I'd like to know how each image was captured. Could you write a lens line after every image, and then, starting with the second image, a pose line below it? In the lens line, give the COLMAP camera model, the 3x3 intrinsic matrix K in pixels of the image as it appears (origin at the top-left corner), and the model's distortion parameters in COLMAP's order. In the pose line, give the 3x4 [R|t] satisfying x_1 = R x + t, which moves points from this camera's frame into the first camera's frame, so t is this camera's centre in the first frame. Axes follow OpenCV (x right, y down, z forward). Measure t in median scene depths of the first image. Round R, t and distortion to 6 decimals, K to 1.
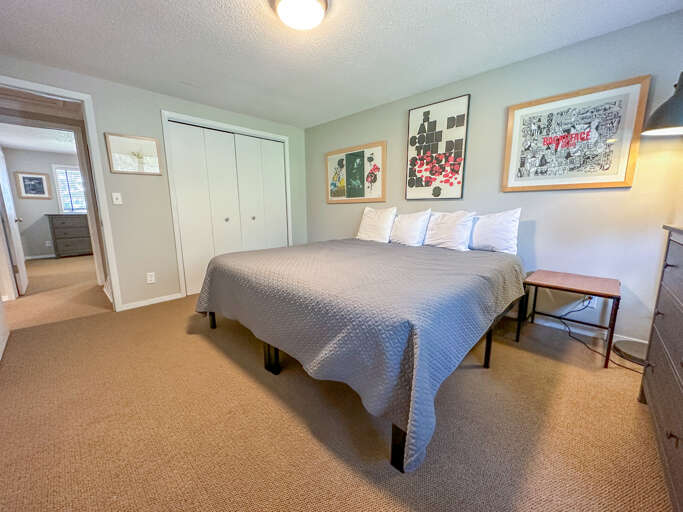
lens RADIAL K [[270.4, 0, 341.4], [0, 270.4, 256.3], [0, 0, 1]] dist [0.007164, -0.000033]
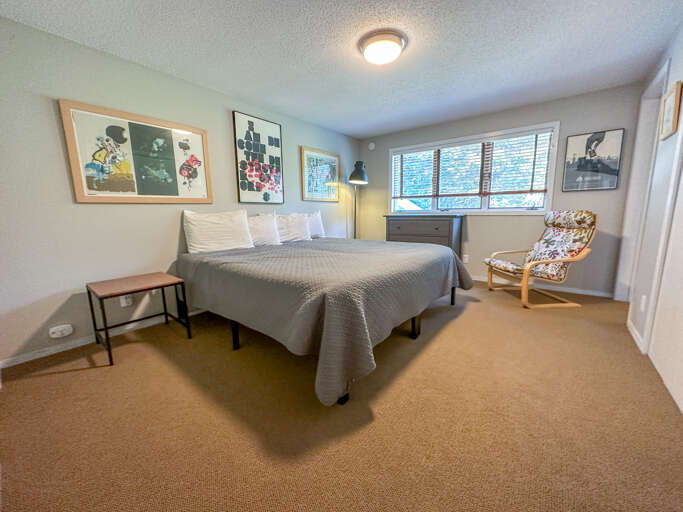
lens RADIAL K [[270.4, 0, 341.7], [0, 270.4, 256.9], [0, 0, 1]] dist [0.007164, -0.000033]
pose [[-0.076853, -0.158277, 0.984399, -0.820408], [0.190490, 0.966801, 0.170319, -0.123631], [-0.978676, 0.200608, -0.044151, 0.769897]]
